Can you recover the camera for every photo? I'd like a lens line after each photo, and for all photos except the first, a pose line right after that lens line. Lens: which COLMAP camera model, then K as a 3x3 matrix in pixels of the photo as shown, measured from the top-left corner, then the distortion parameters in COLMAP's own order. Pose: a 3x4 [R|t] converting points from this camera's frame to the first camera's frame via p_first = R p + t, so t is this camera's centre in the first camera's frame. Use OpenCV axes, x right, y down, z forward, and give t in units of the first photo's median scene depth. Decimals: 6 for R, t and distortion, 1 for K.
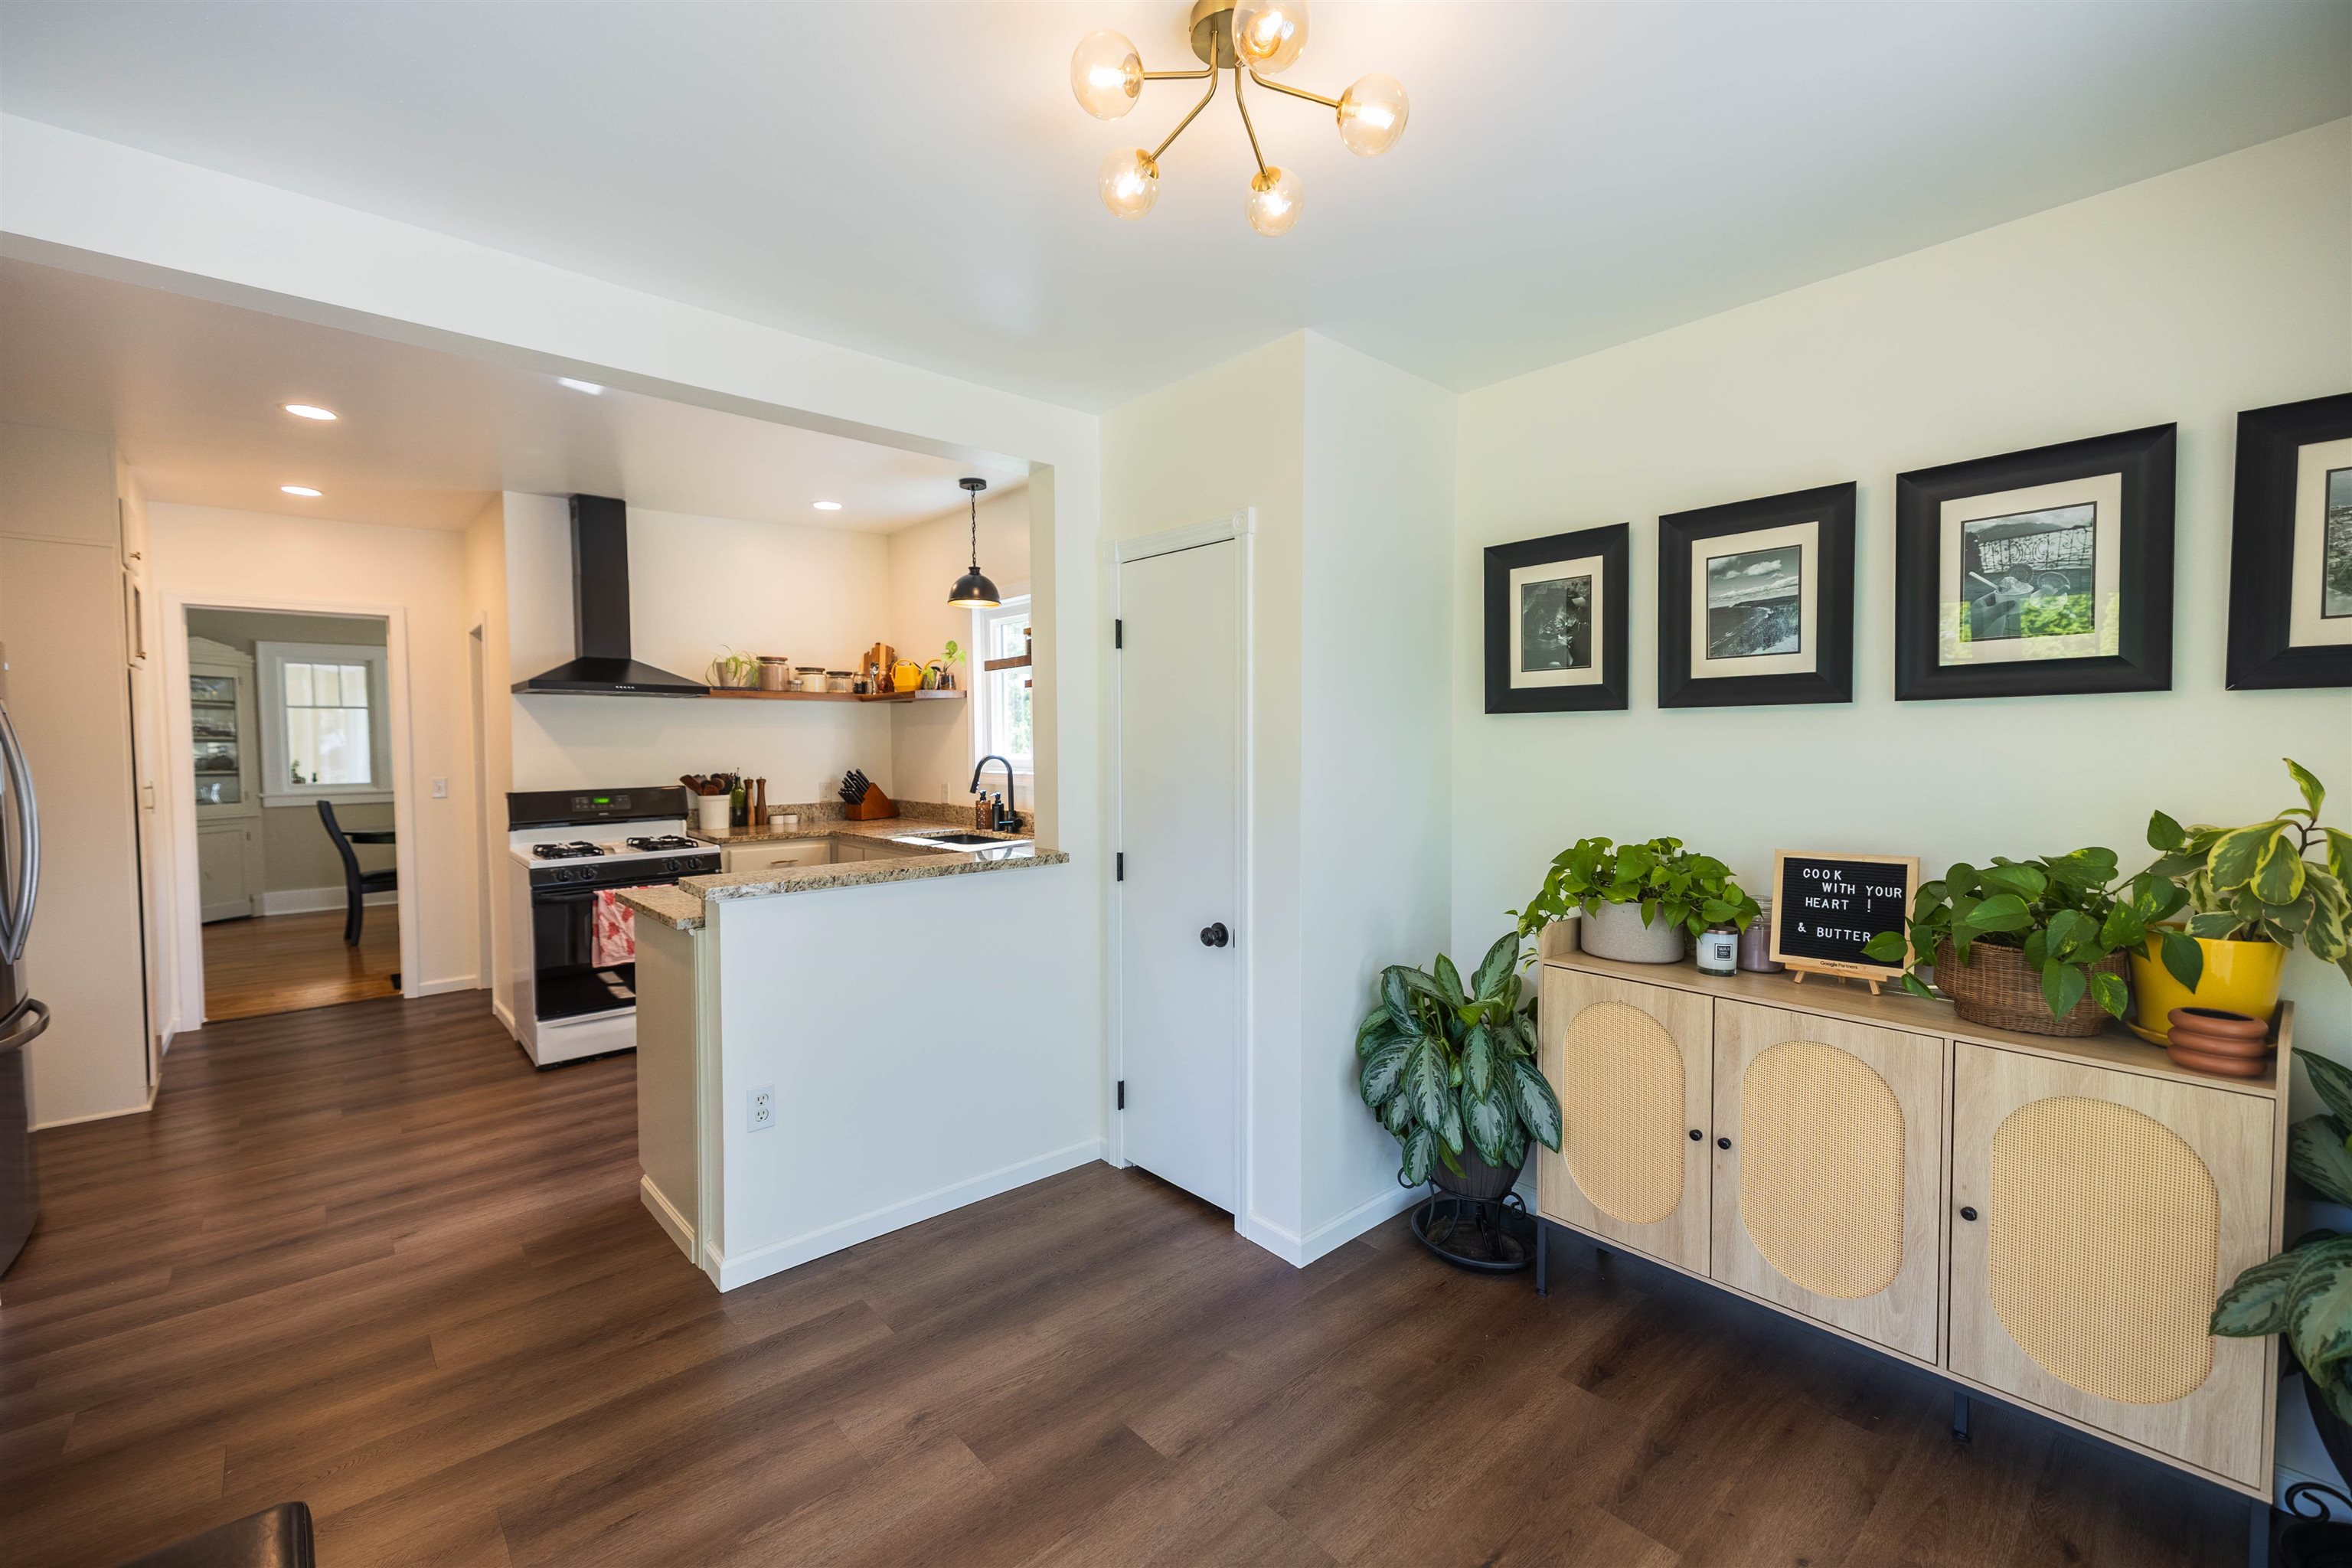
lens RADIAL K [[946.7, 0, 1176.0], [0, 946.7, 784.0], [0, 0, 1]] dist [0.029599, -0.013119]
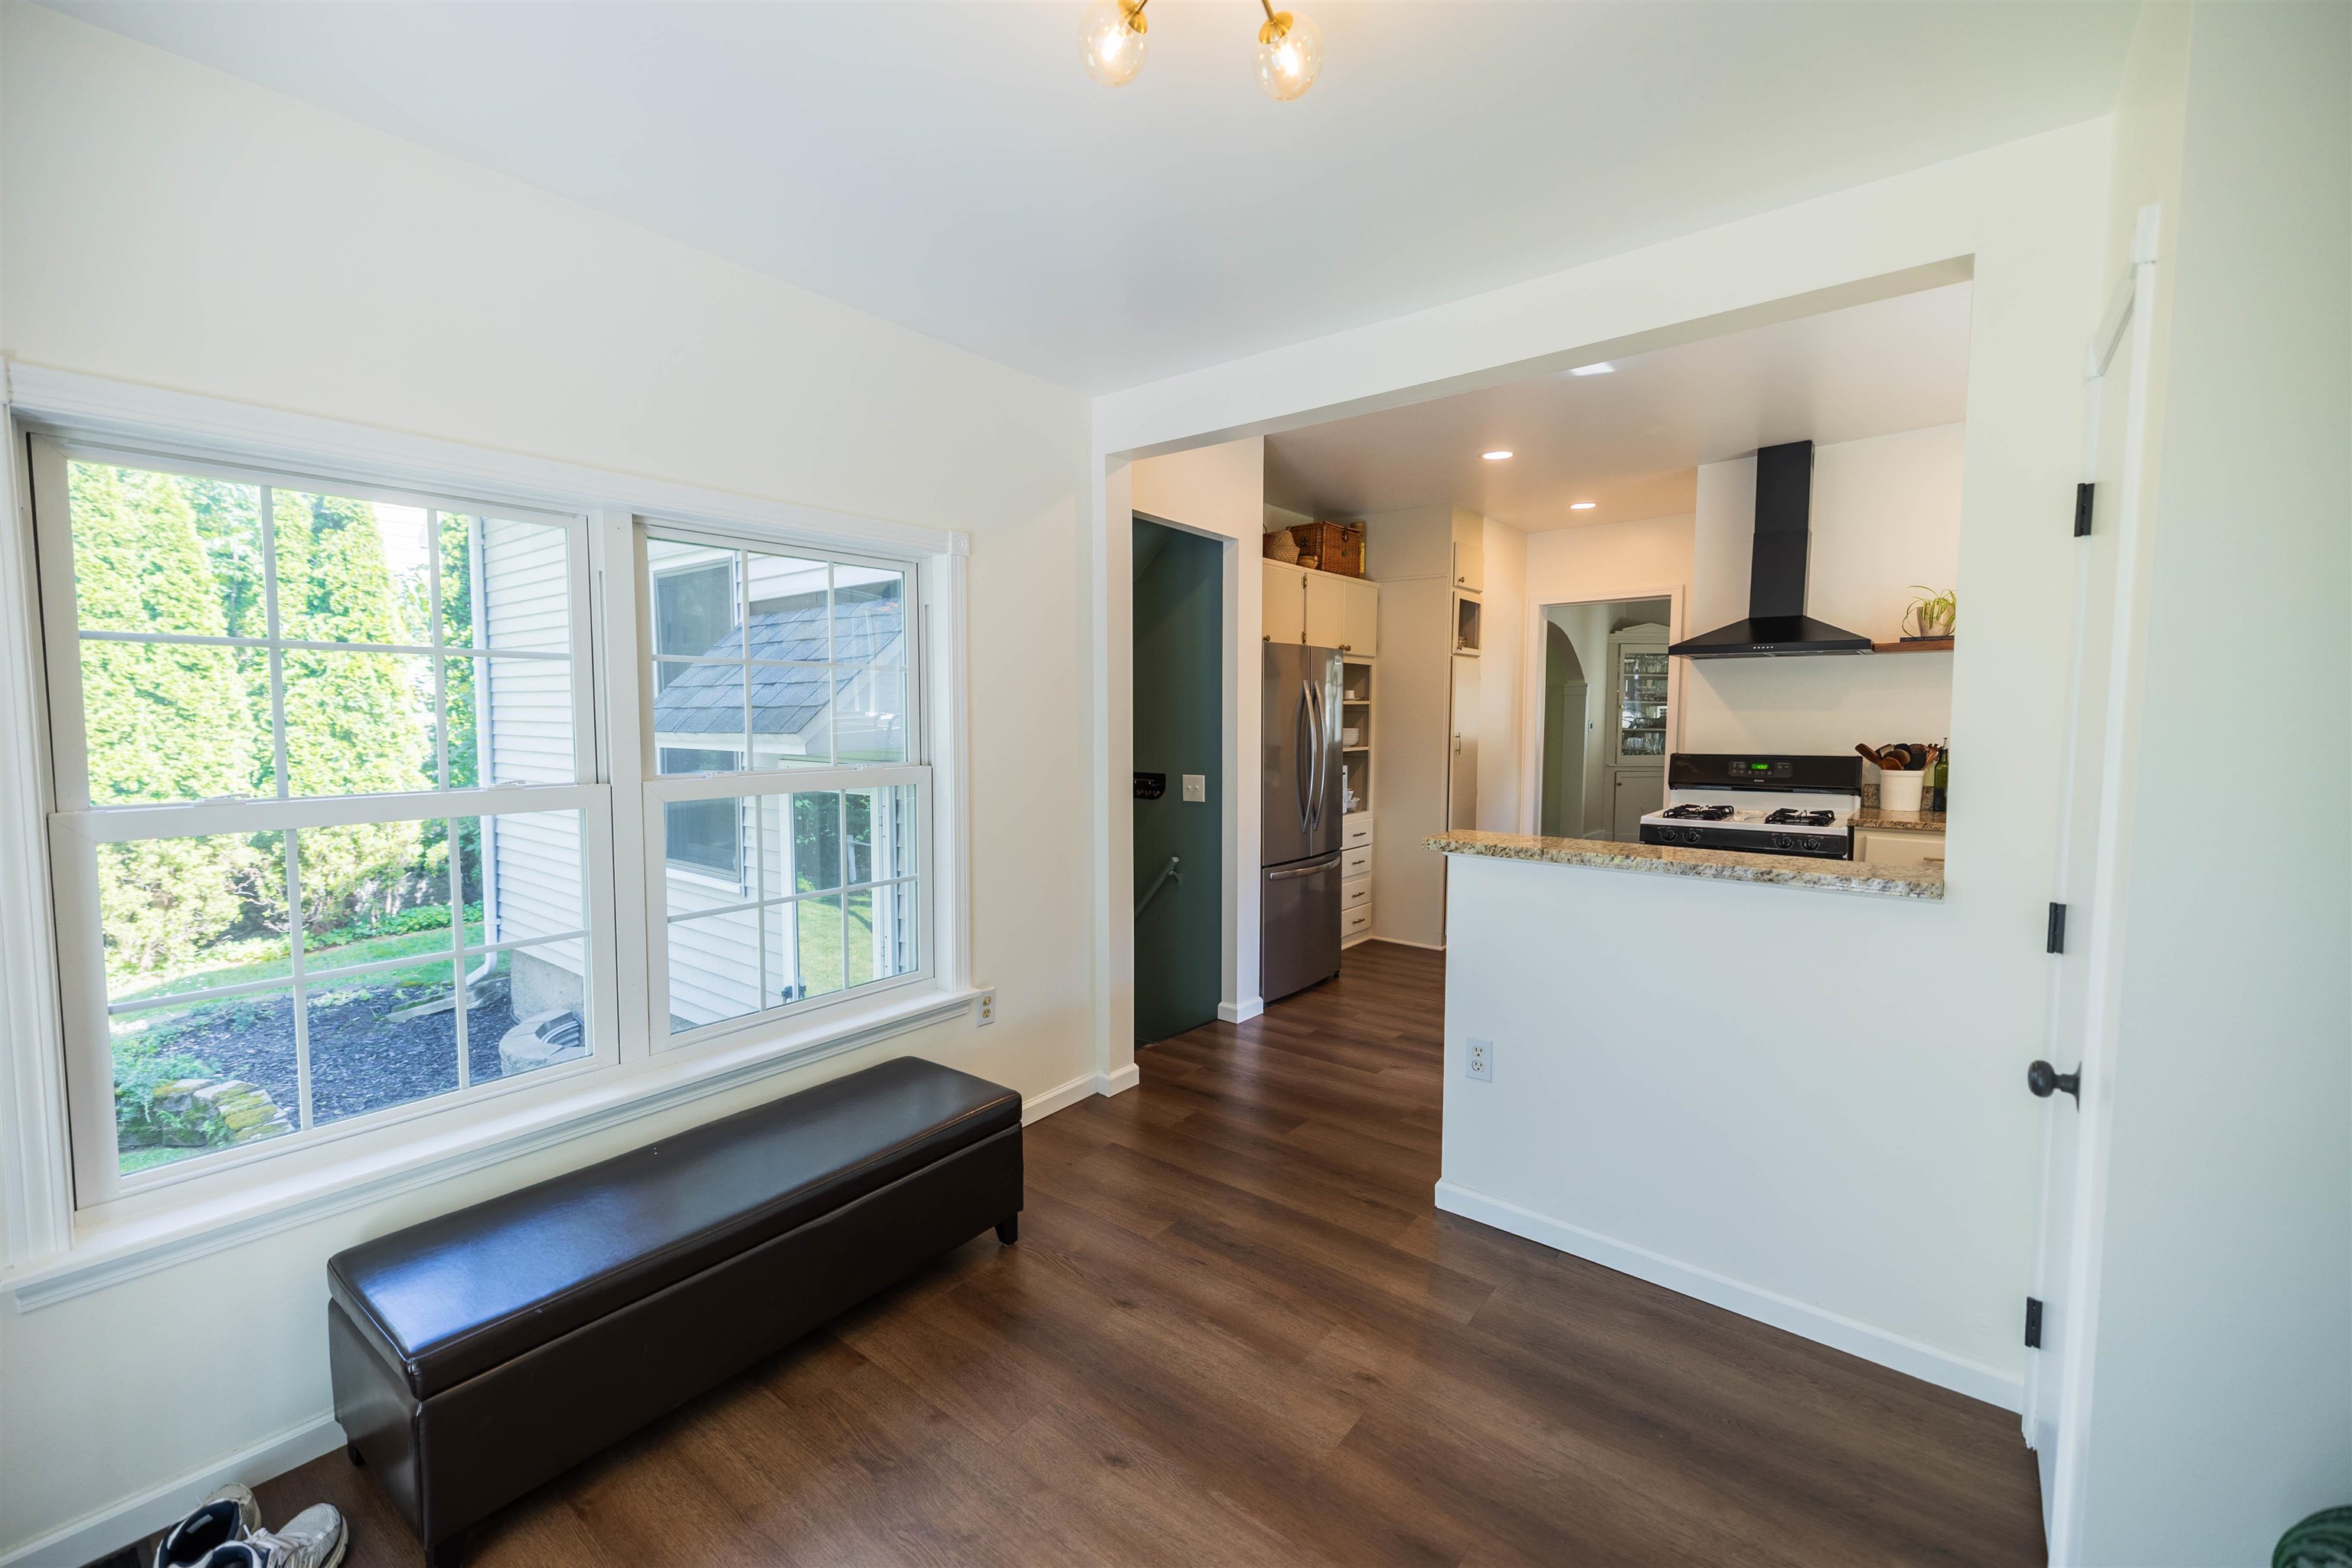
lens RADIAL K [[986.8, 0, 1176.0], [0, 986.8, 784.0], [0, 0, 1]] dist [0.000328, -0.000003]
pose [[0.157107, 0.078469, -0.984459, 0.425169], [-0.044187, 0.996399, 0.072369, -0.016531], [0.986593, 0.032131, 0.160008, 0.388660]]
